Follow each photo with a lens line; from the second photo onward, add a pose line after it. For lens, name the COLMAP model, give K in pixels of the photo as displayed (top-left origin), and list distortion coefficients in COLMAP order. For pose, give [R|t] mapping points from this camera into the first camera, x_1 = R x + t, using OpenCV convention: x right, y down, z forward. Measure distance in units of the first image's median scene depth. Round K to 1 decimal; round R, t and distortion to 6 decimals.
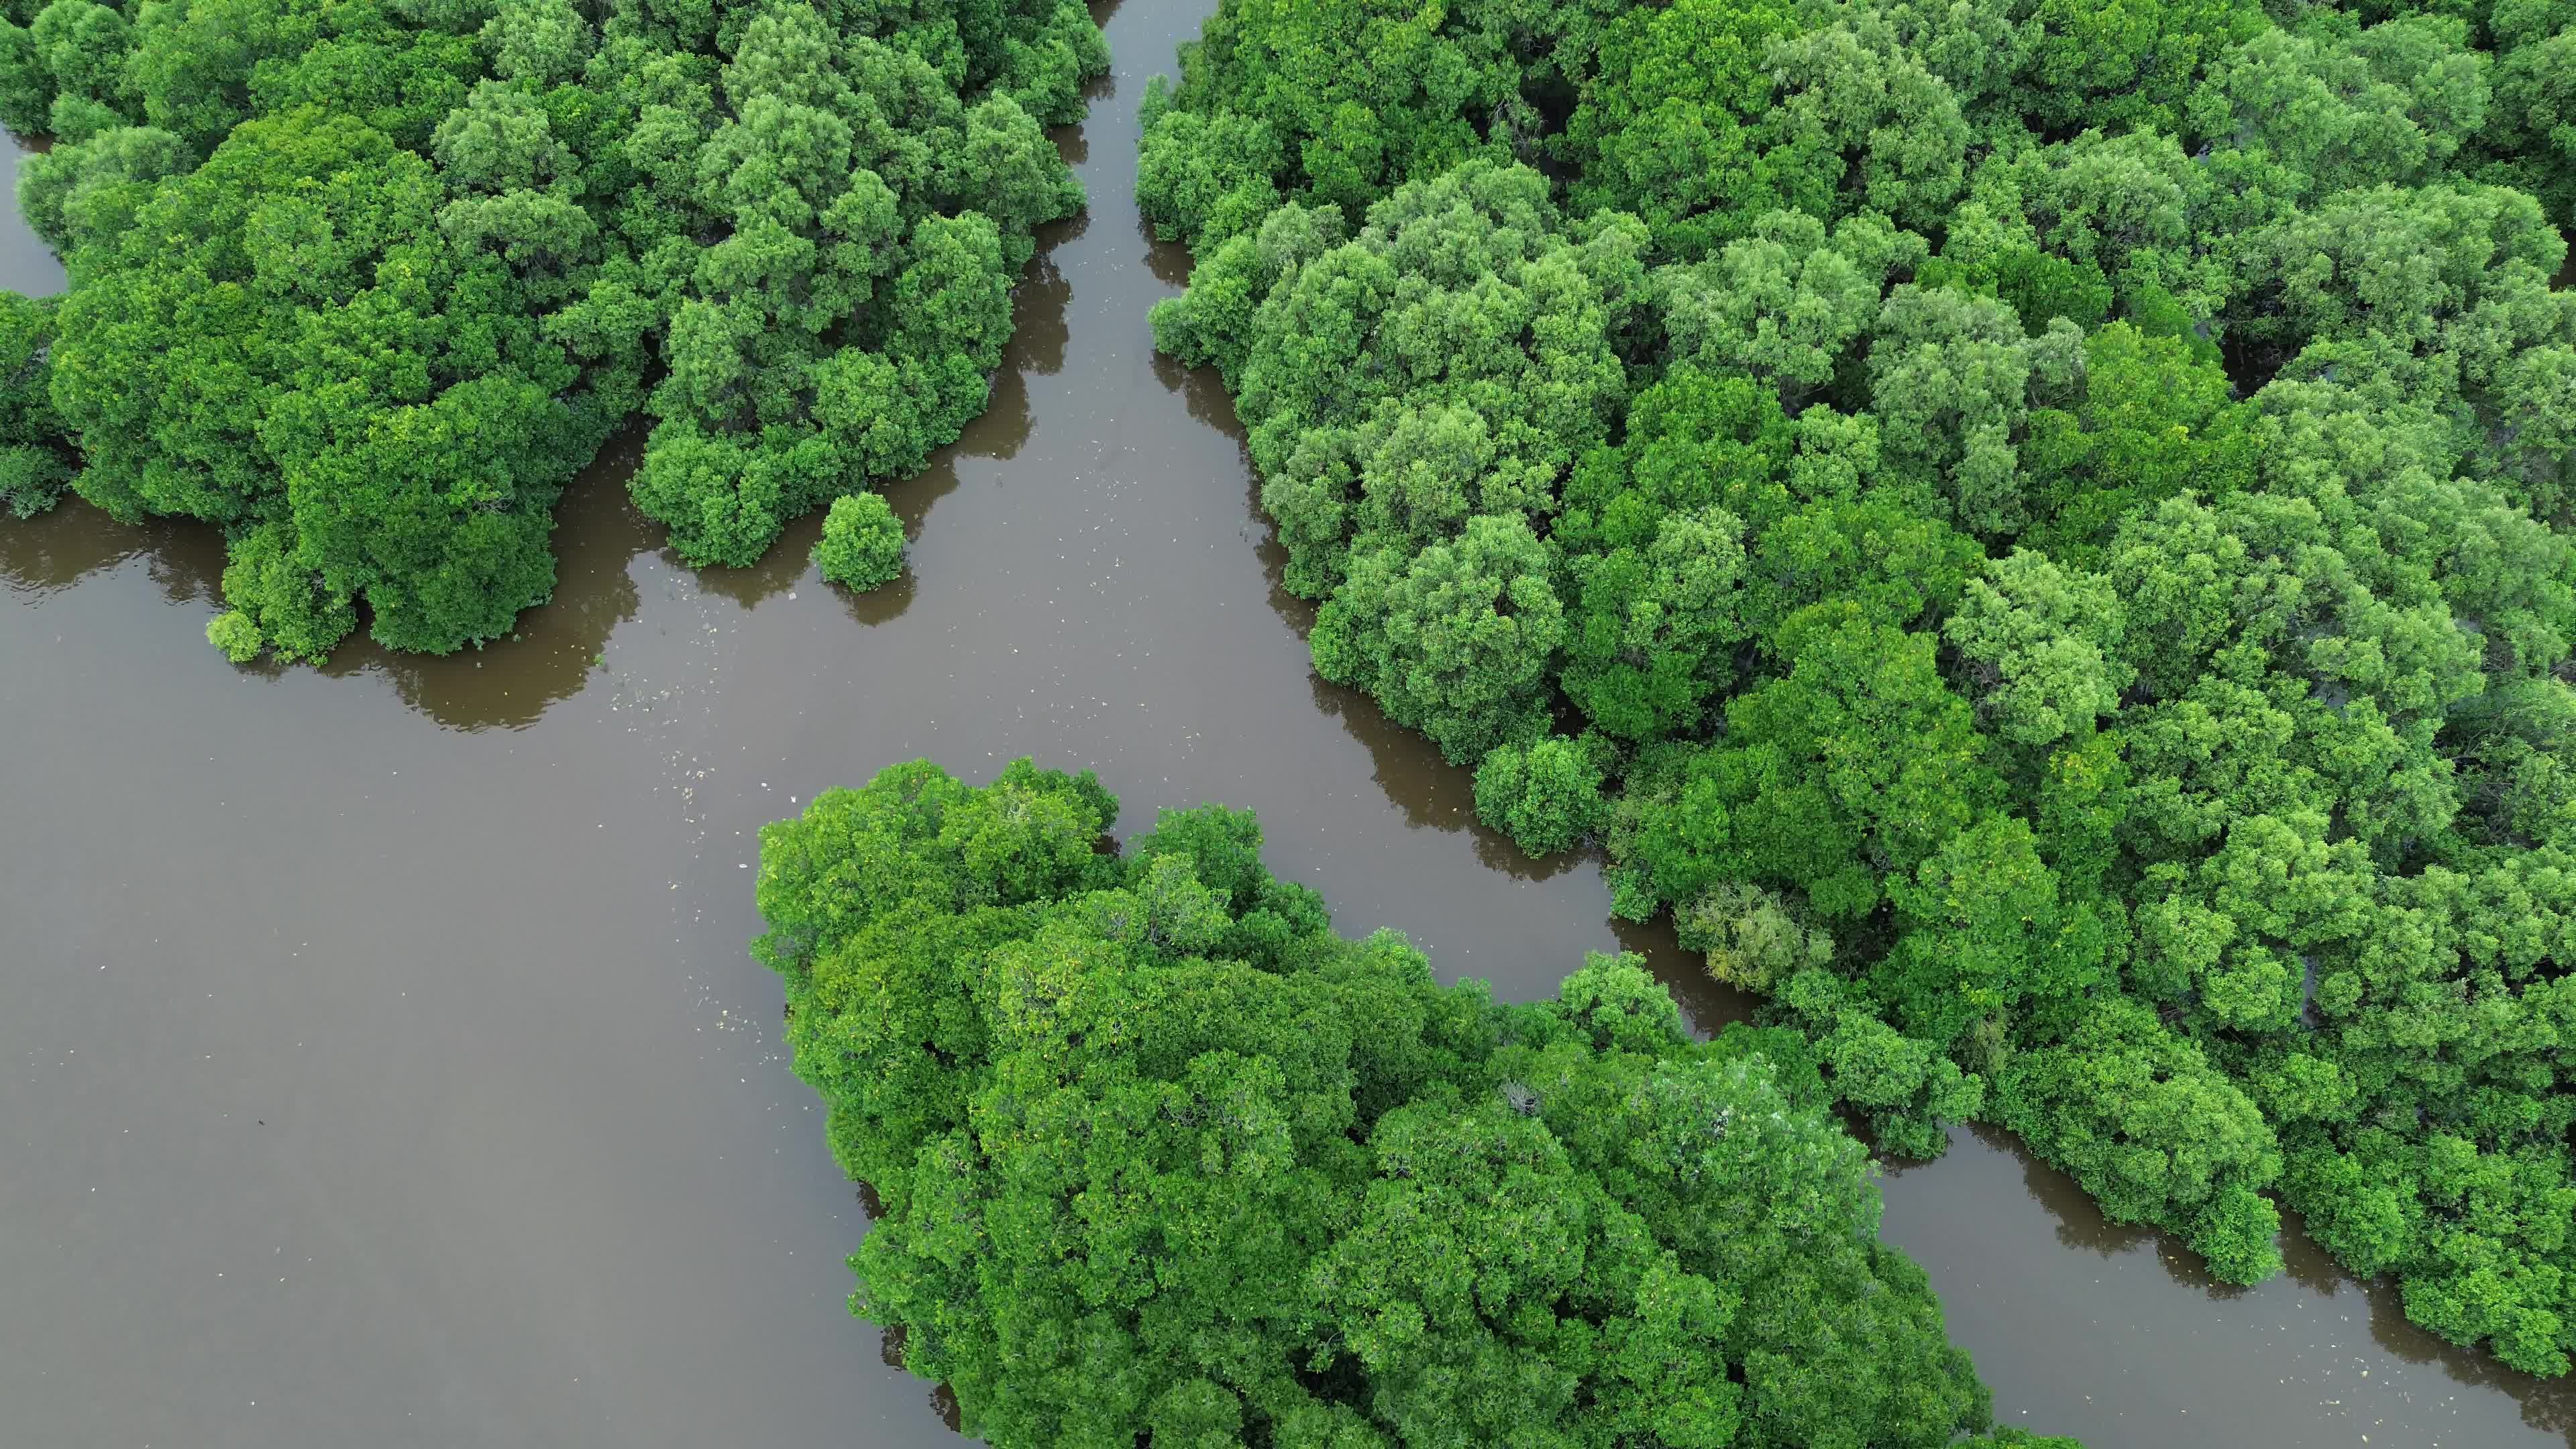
lens RADIAL K [[1879.9, 0, 1282.9], [0, 1879.9, 719.0], [0, 0, 1]] dist [0.050889, -0.016628]
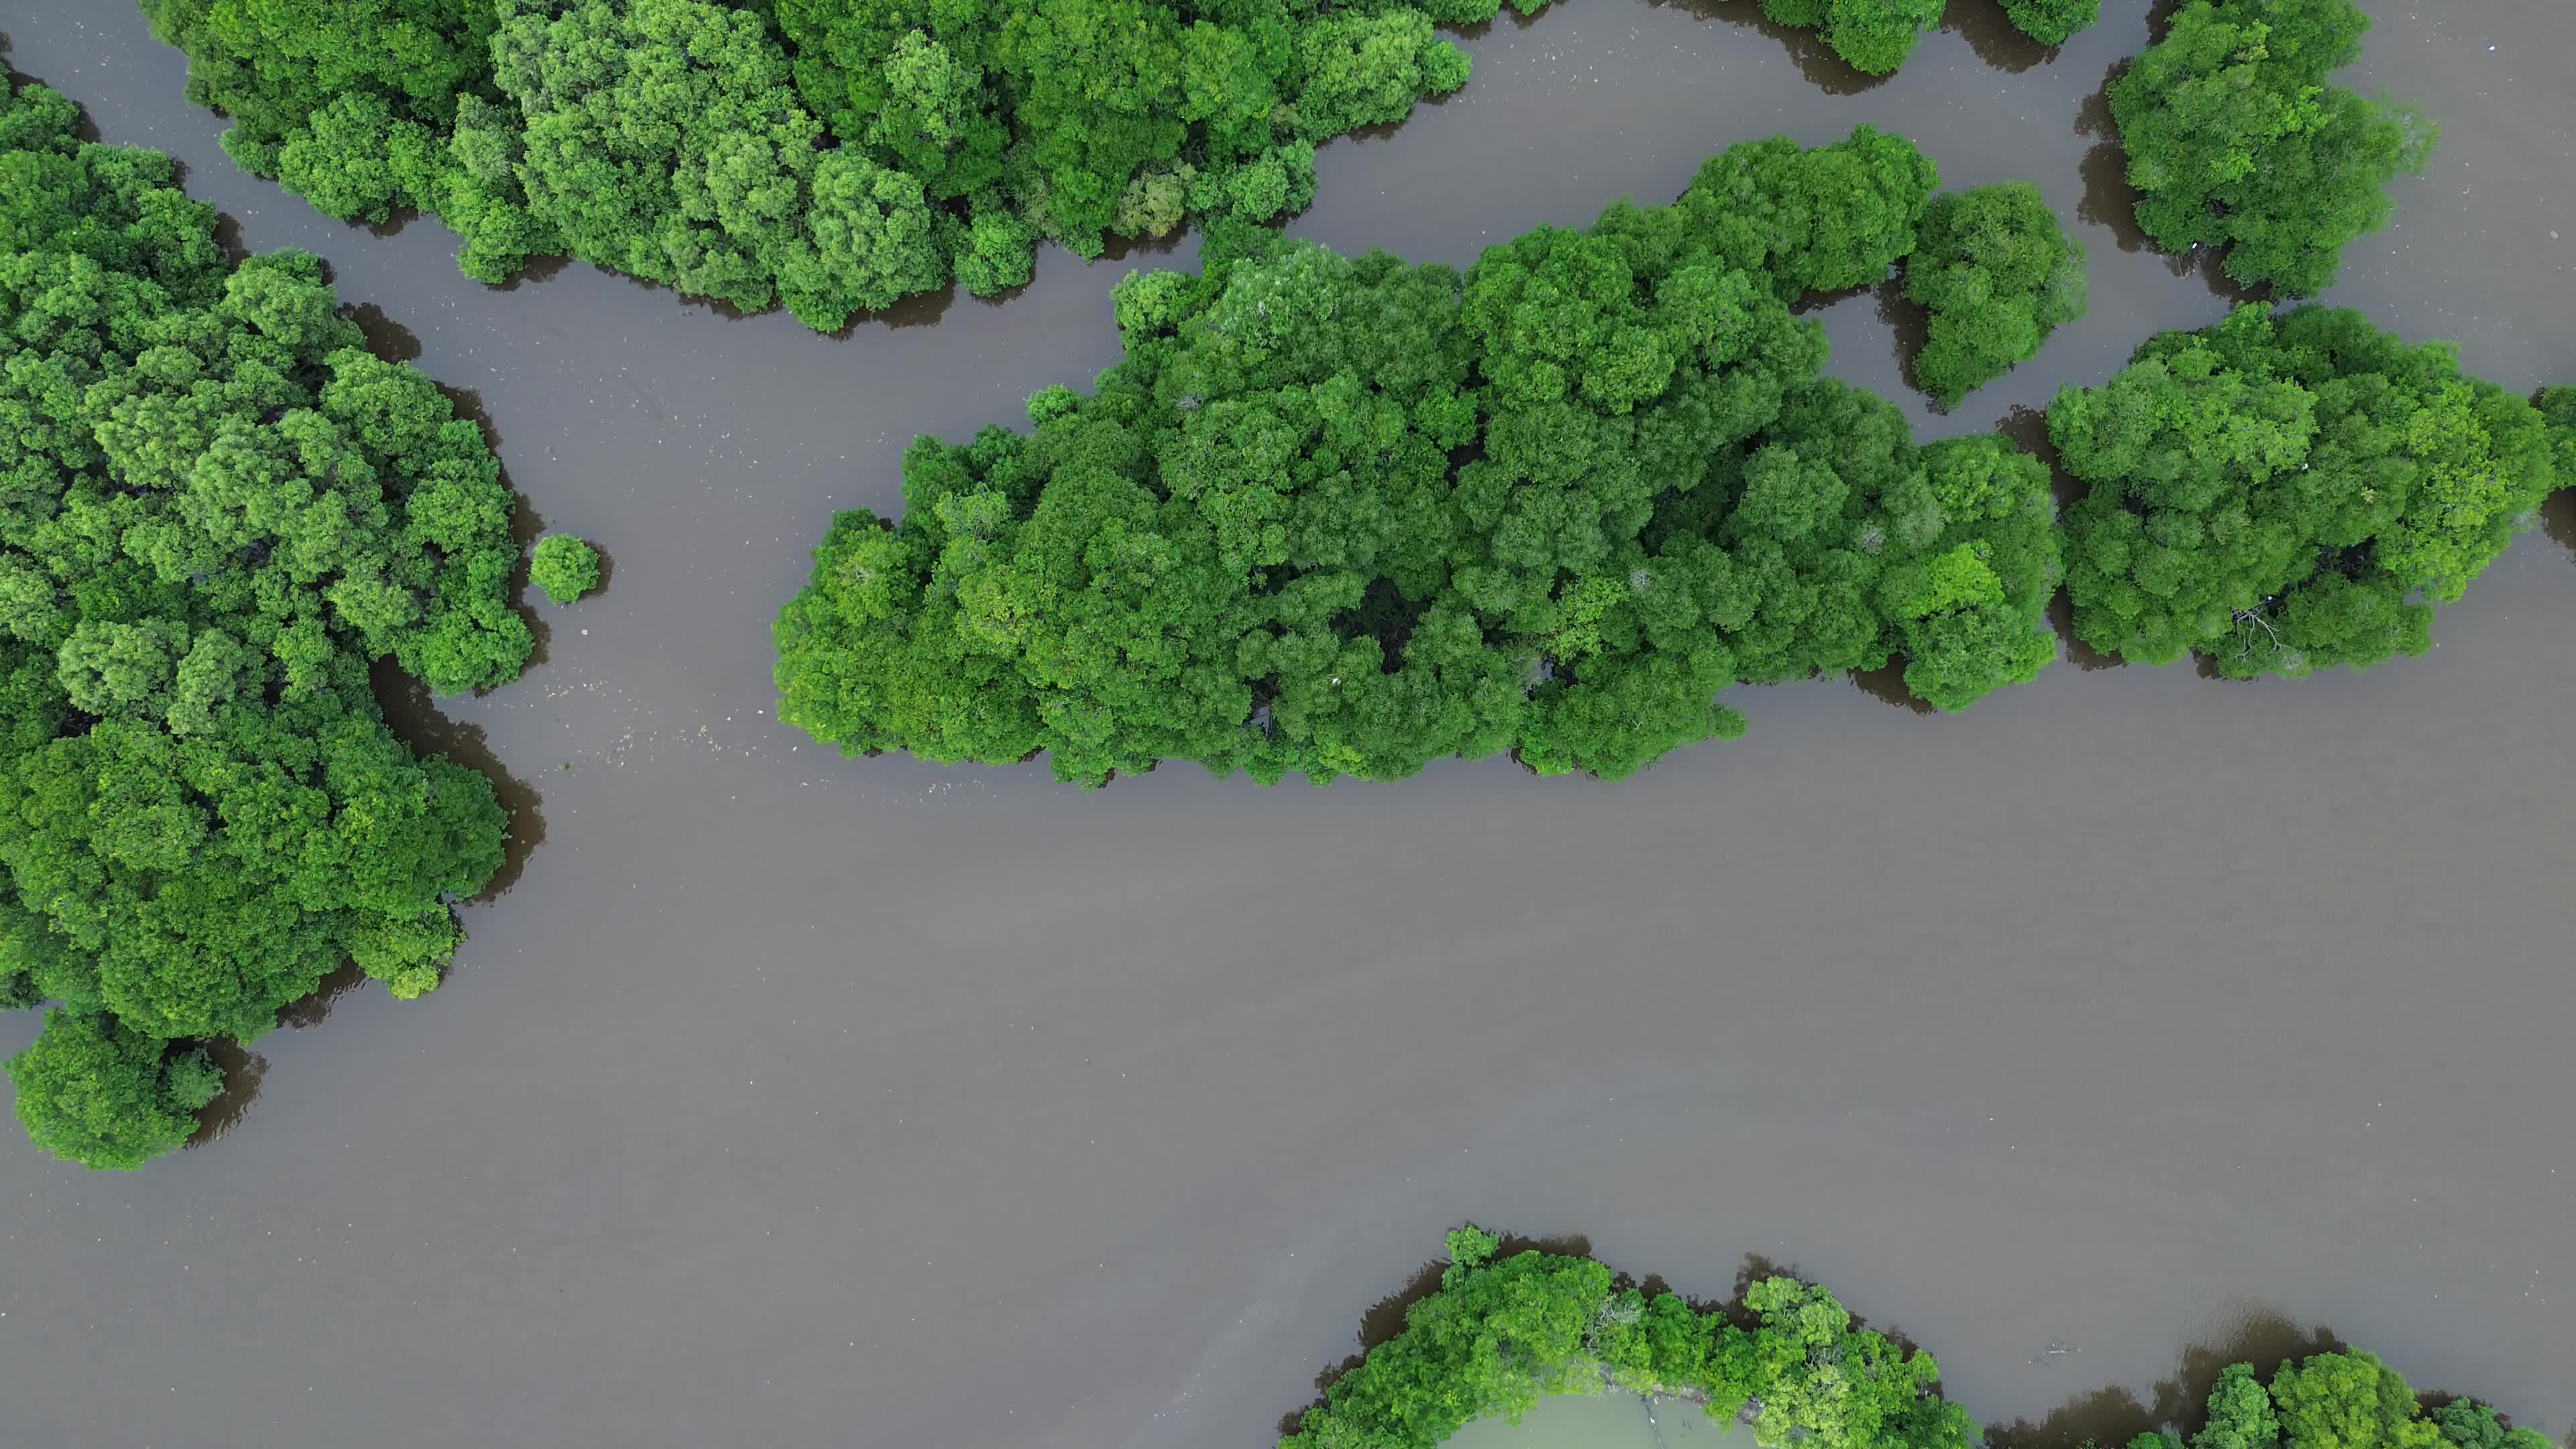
lens RADIAL K [[1879.9, 0, 1291.4], [0, 1879.9, 724.0], [0, 0, 1]] dist [0.050889, -0.016628]
pose [[0.500015, -0.866013, -0.002583, -0.067320], [0.735039, 0.422813, 0.530043, -0.453231], [-0.457932, -0.266929, 0.847967, -0.499027]]
